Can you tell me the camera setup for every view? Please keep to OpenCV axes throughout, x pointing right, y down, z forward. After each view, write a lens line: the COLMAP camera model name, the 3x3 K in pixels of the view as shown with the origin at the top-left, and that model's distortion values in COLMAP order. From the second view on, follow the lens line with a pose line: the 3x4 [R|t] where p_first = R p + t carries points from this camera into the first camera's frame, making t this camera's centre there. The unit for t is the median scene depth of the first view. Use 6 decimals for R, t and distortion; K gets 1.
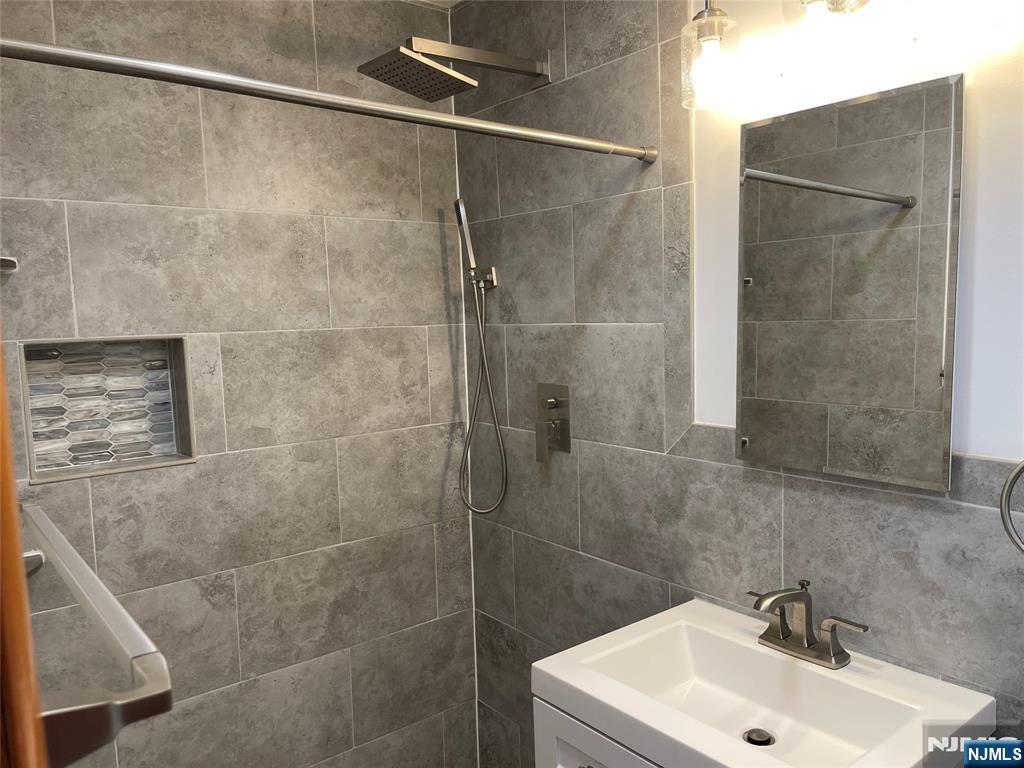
lens RADIAL K [[772.6, 0, 520.8], [0, 772.6, 391.2], [0, 0, 1]] dist [0.071769, -0.090253]
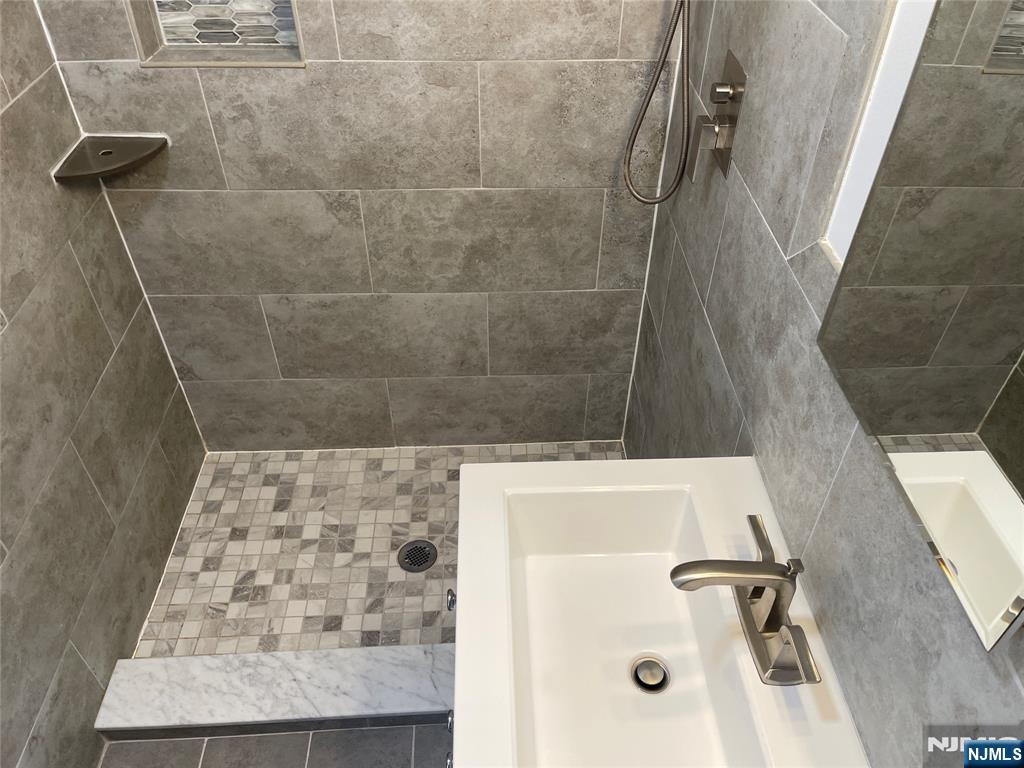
lens RADIAL K [[772.6, 0, 525.6], [0, 772.6, 386.9], [0, 0, 1]] dist [0.071769, -0.090253]
pose [[0.810562, 0.415771, -0.412461, 0.277929], [-0.097417, 0.790181, 0.605081, -0.169772], [0.577494, -0.450275, 0.680994, 0.359626]]
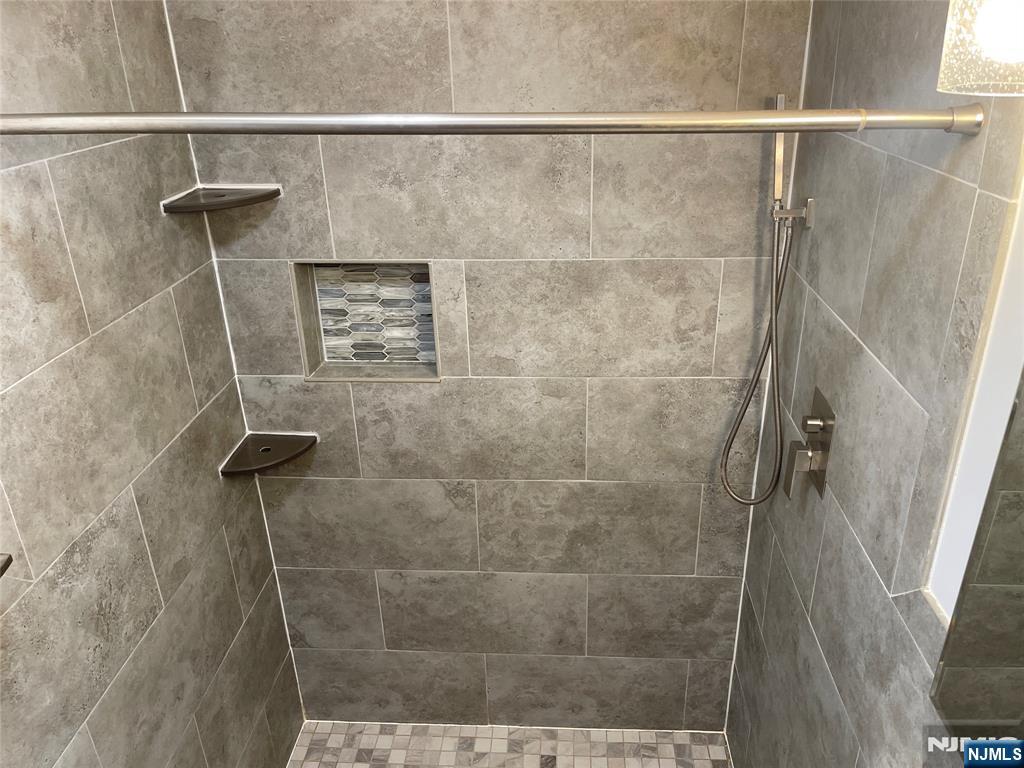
lens RADIAL K [[772.6, 0, 525.9], [0, 772.6, 389.3], [0, 0, 1]] dist [0.071769, -0.090253]
pose [[0.746640, 0.289388, -0.598986, 0.264061], [-0.070617, 0.929812, 0.361195, -0.259299], [0.661470, -0.227384, 0.714671, 0.323435]]
